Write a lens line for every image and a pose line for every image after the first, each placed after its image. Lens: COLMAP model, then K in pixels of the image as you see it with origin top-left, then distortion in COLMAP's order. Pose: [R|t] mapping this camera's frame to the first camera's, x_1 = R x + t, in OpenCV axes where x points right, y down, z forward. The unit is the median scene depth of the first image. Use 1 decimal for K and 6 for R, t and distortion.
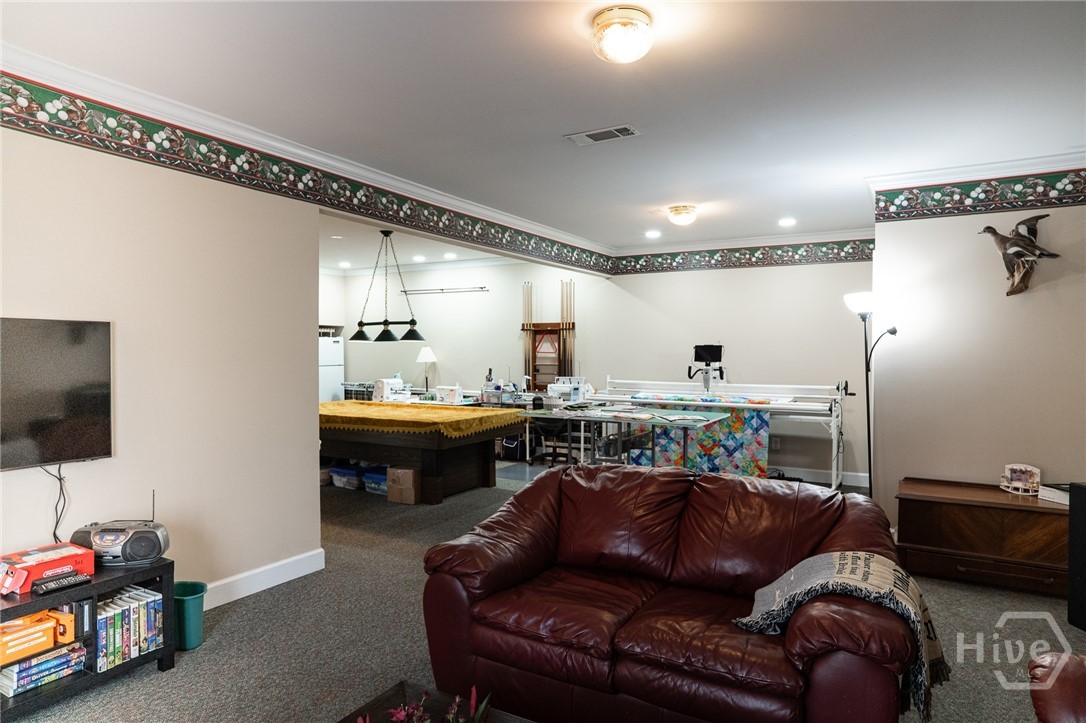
lens RADIAL K [[648.5, 0, 542.2], [0, 648.5, 358.7], [0, 0, 1]] dist [-0.004480, 0.000054]
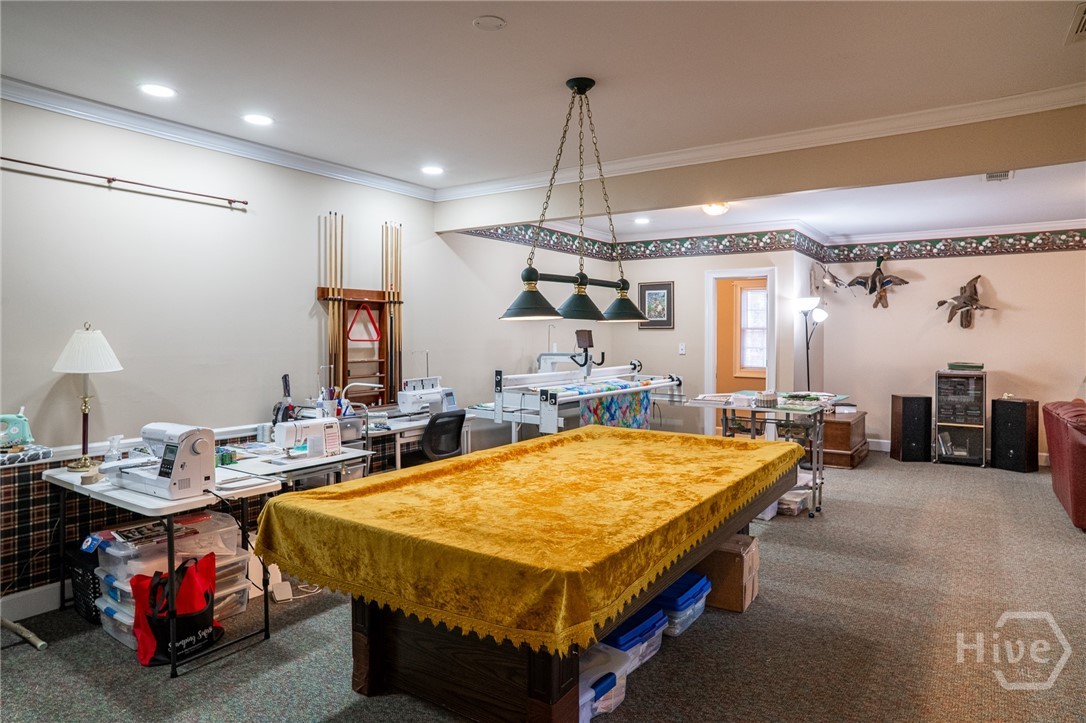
lens RADIAL K [[648.5, 0, 537.2], [0, 648.5, 334.6], [0, 0, 1]] dist [-0.004480, 0.000054]
pose [[0.079113, -0.007653, 0.996836, -0.575391], [0.017876, 0.999821, 0.006258, -0.016118], [-0.996705, 0.017324, 0.079235, 0.814830]]
